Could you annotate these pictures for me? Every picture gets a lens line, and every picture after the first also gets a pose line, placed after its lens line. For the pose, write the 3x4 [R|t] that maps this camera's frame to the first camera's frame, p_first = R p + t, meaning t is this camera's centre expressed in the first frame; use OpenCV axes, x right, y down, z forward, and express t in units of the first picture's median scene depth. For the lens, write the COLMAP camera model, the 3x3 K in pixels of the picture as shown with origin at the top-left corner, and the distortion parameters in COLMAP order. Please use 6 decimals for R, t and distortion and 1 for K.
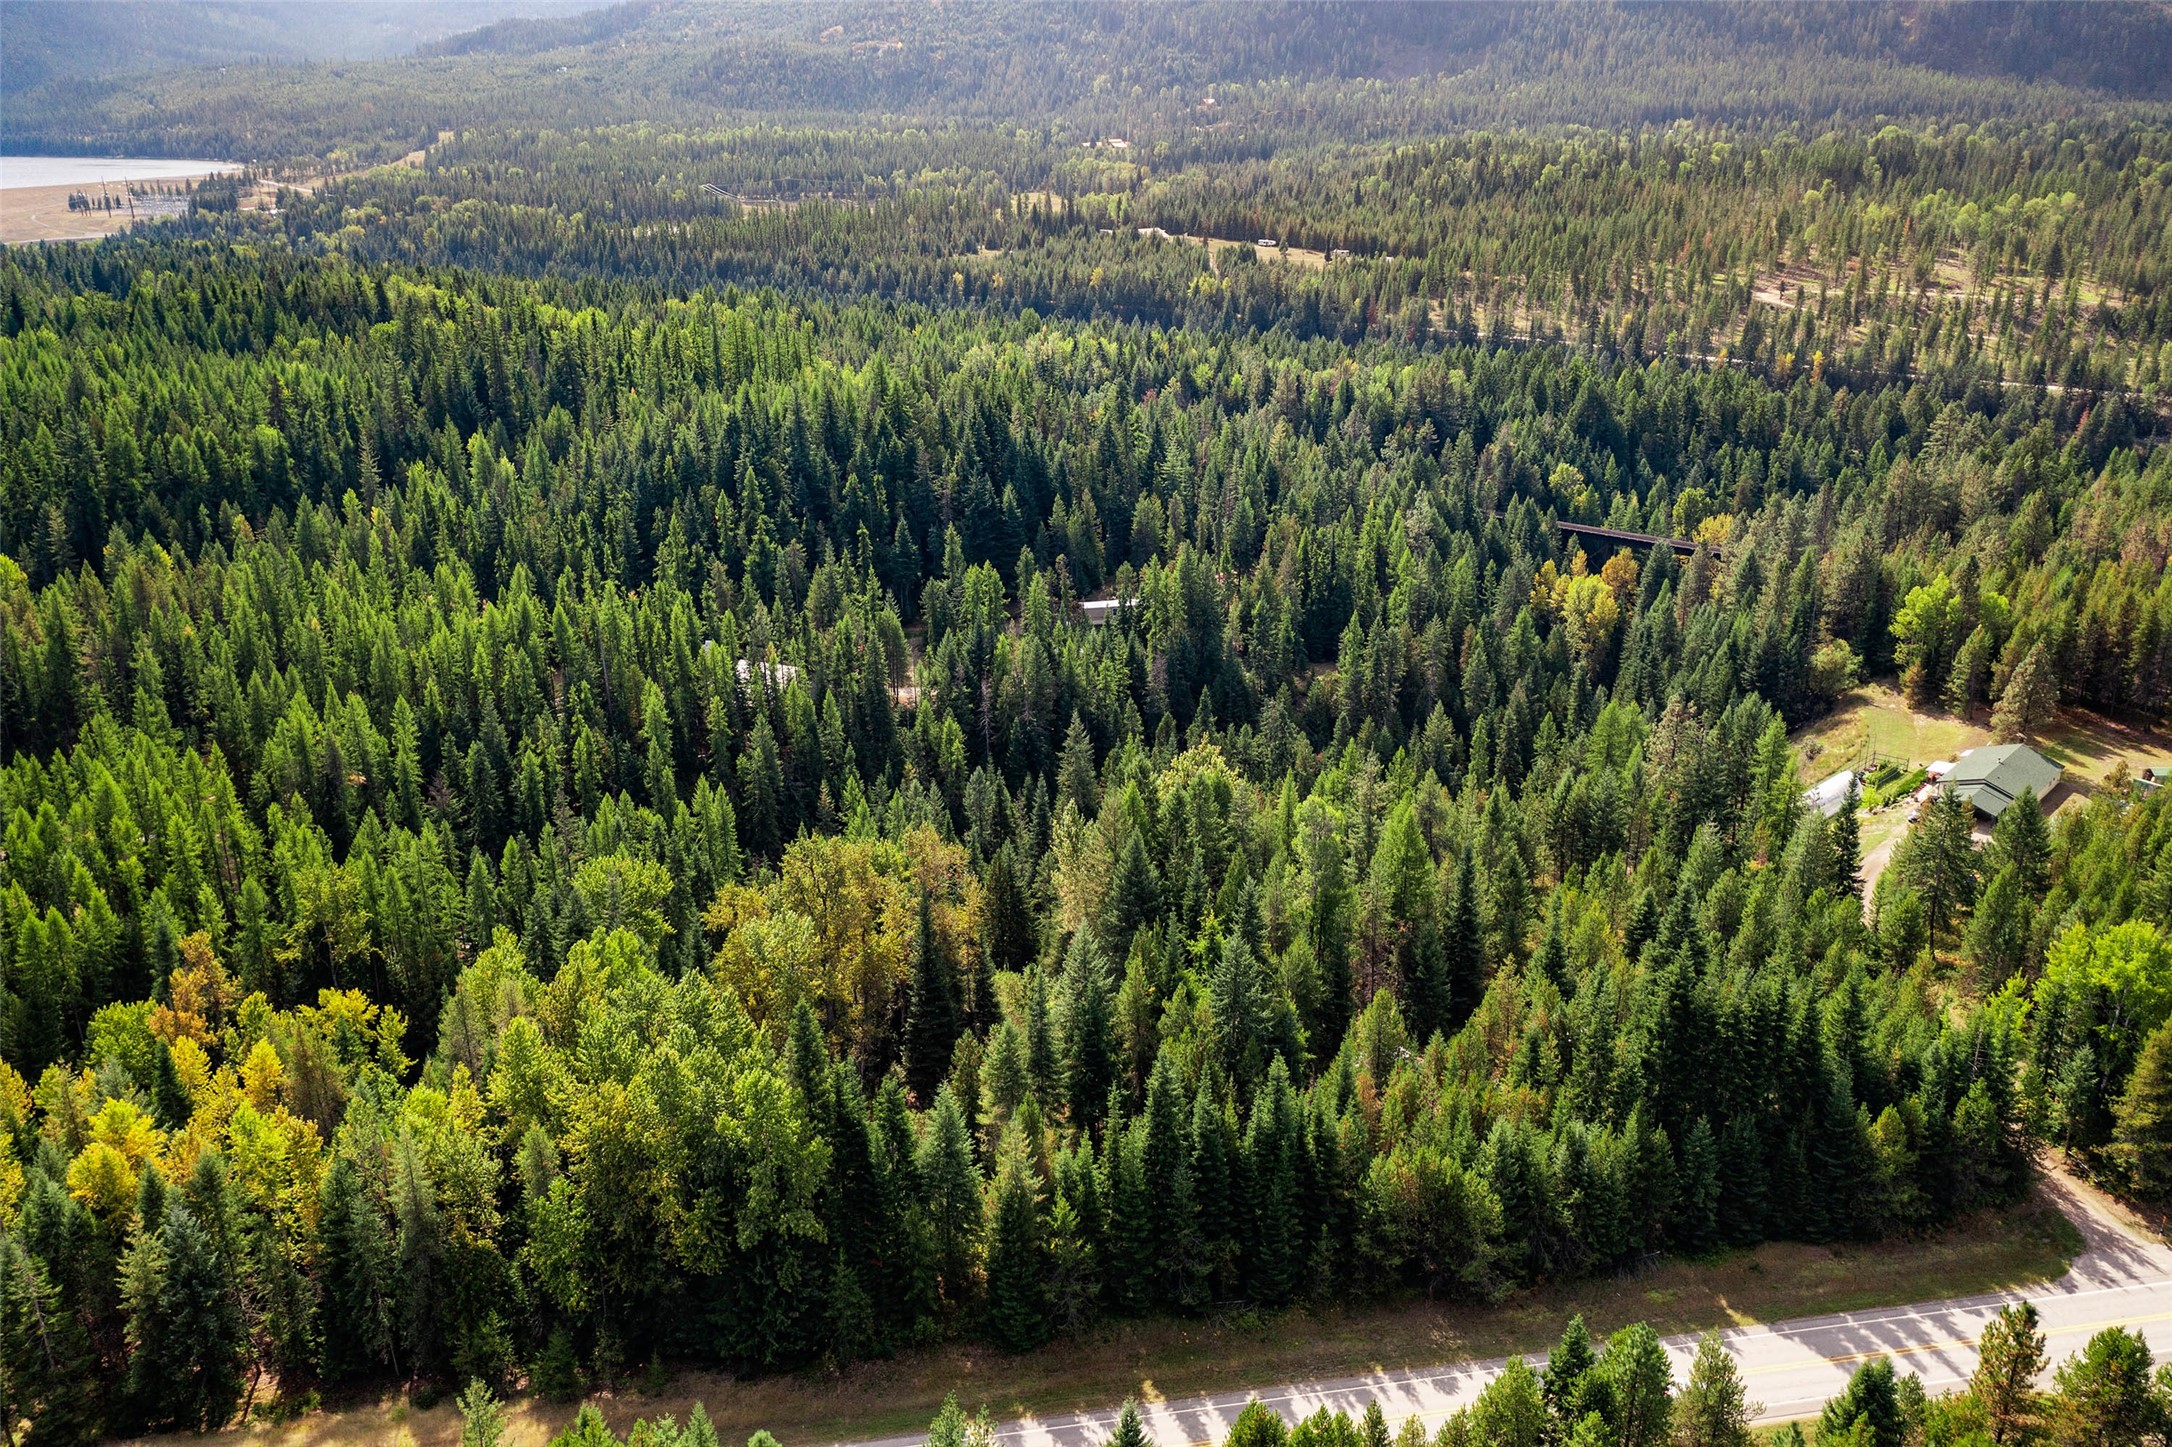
lens RADIAL K [[1712.0, 0, 1092.5], [0, 1712.0, 696.8], [0, 0, 1]] dist [-0.006030, 0.009808]
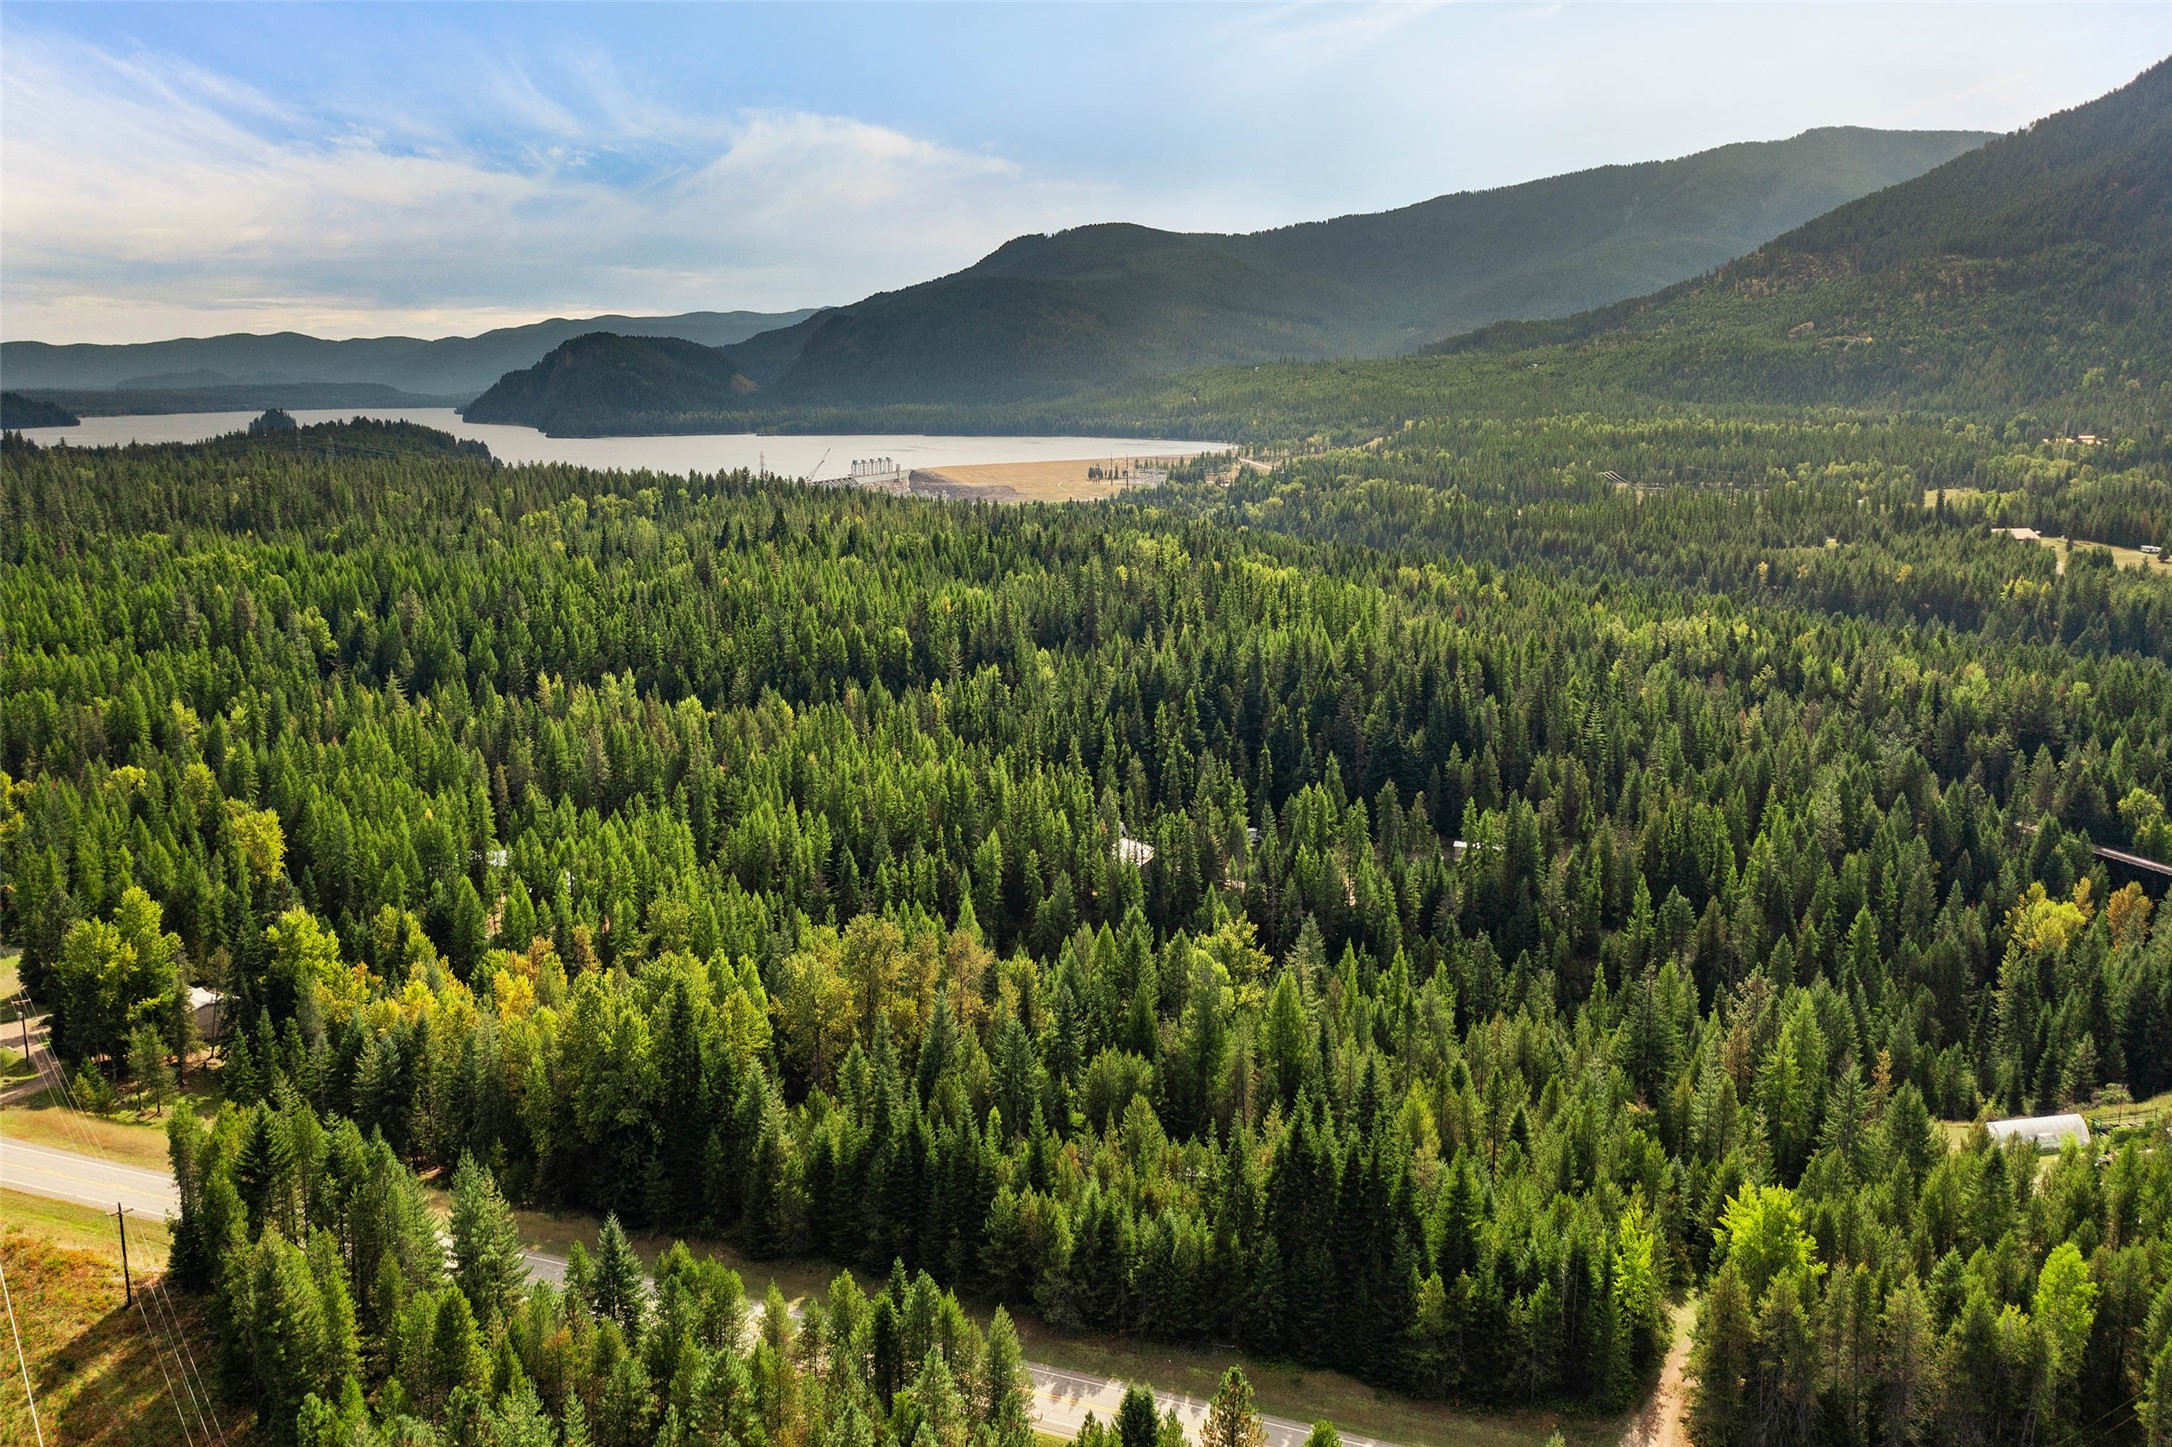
lens RADIAL K [[1712.0, 0, 1092.5], [0, 1712.0, 696.8], [0, 0, 1]] dist [-0.006030, 0.009808]
pose [[0.843967, 0.094512, -0.528004, 0.114082], [-0.177171, 0.978226, -0.108091, 0.004339], [0.506291, 0.184772, 0.842335, -0.017037]]
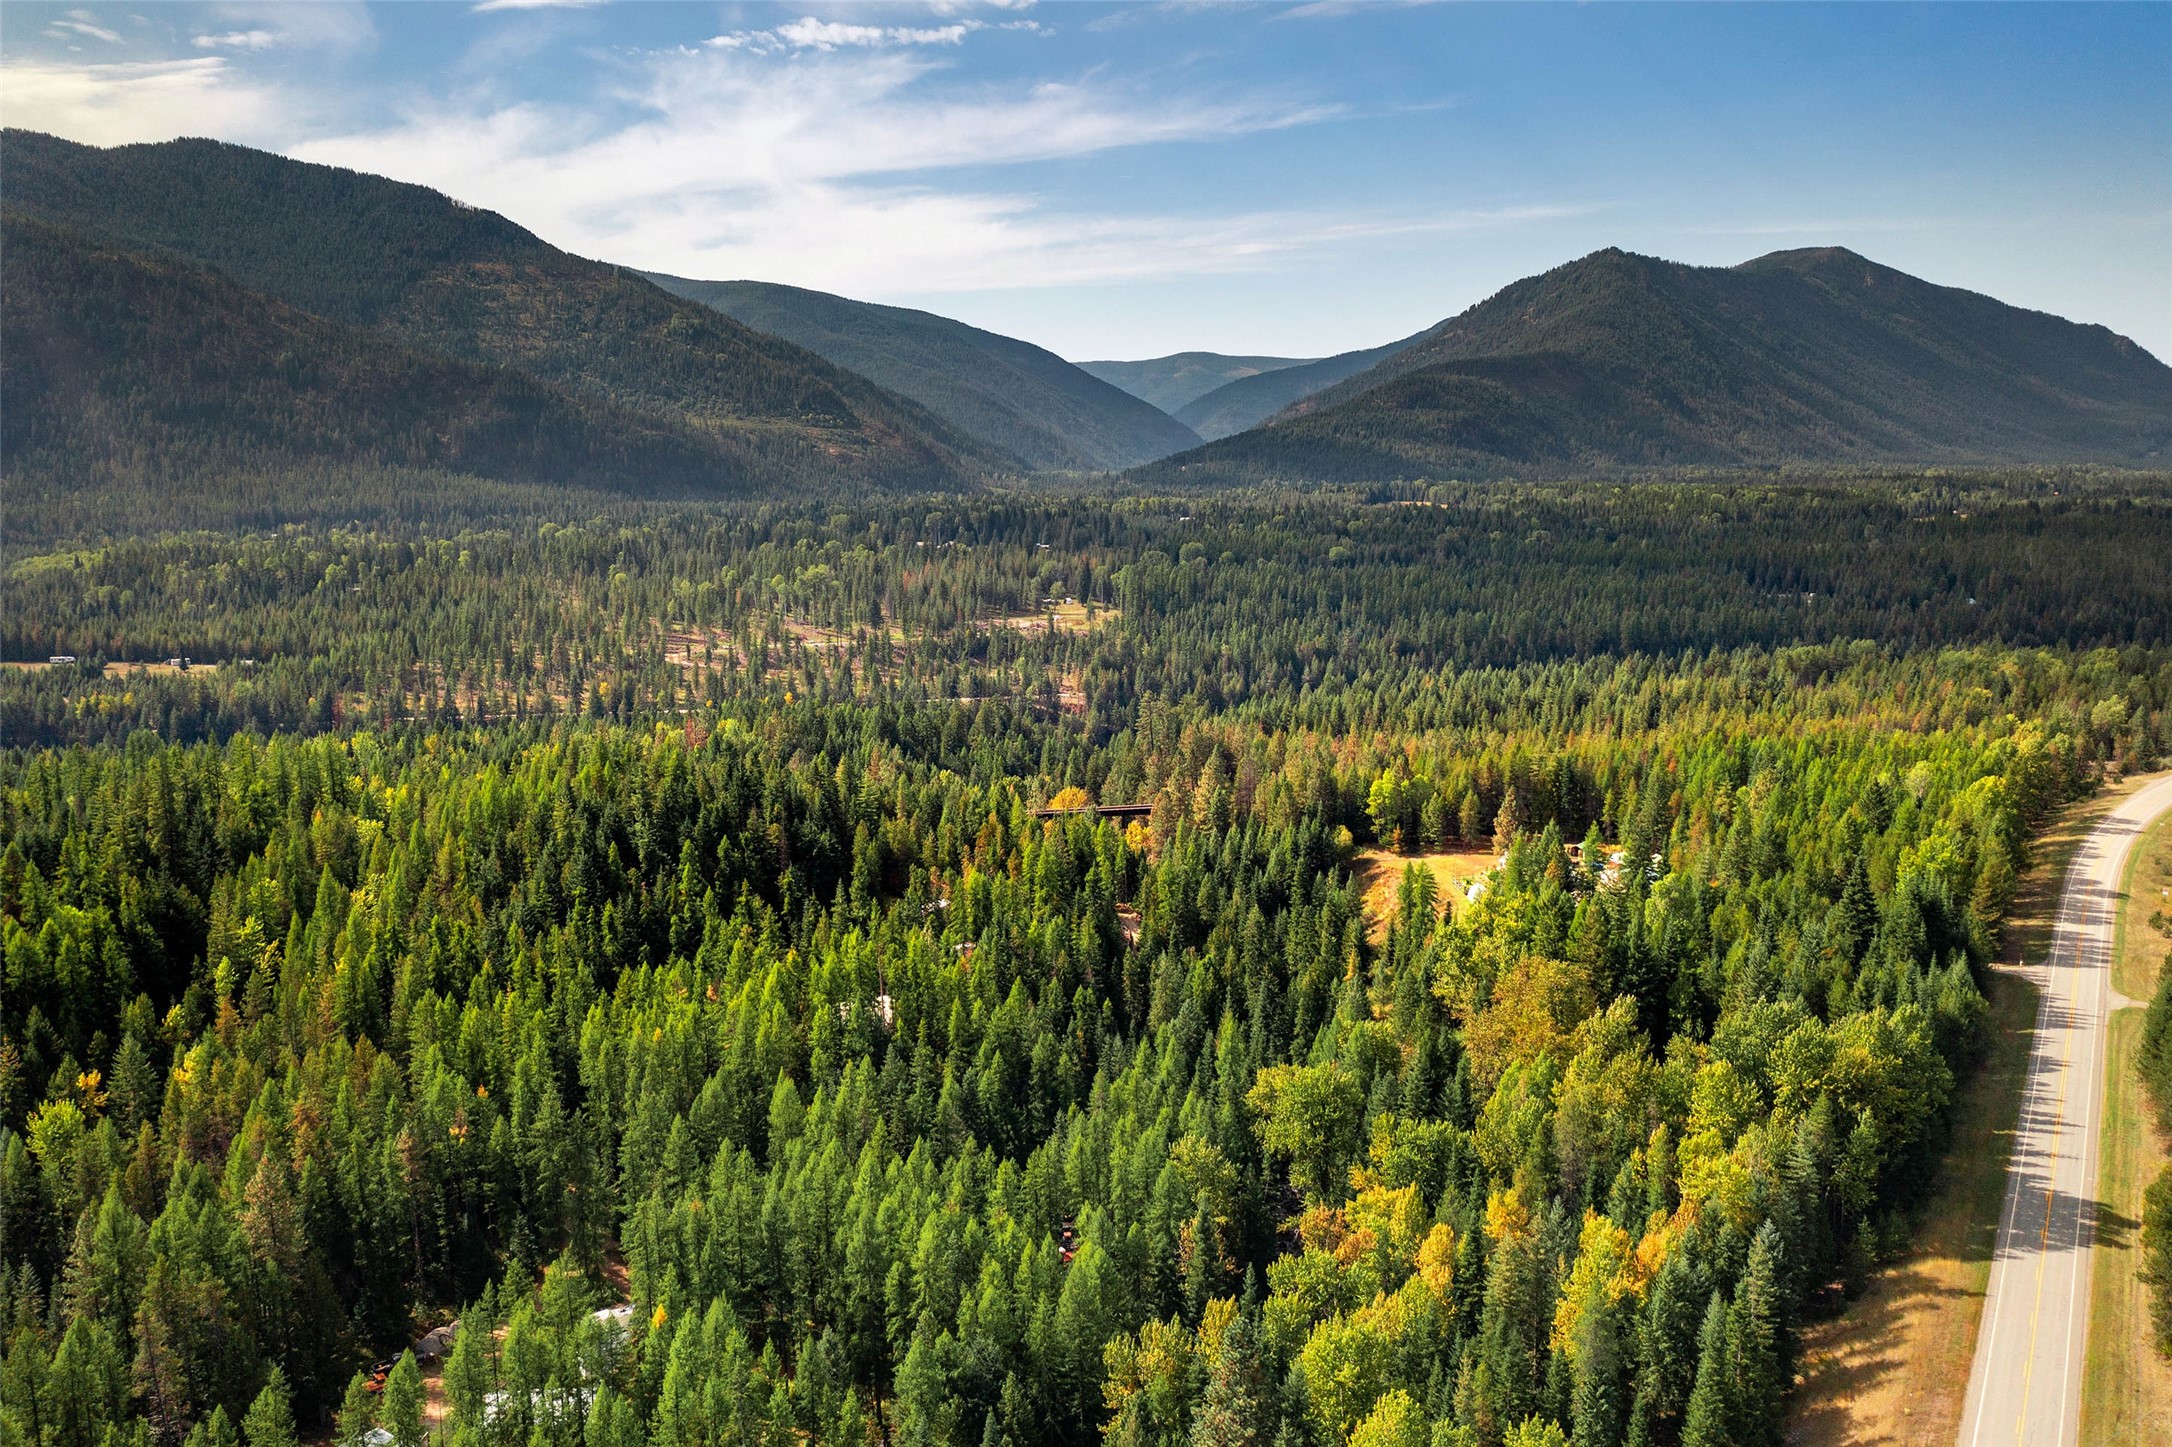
lens RADIAL K [[1719.8, 0, 1090.2], [0, 1719.8, 662.2], [0, 0, 1]] dist [0.001197, 0.010748]
pose [[0.637891, -0.084436, 0.765484, -0.241702], [0.268928, 0.955822, -0.118671, -0.014633], [-0.721646, 0.281559, 0.632417, 0.050560]]
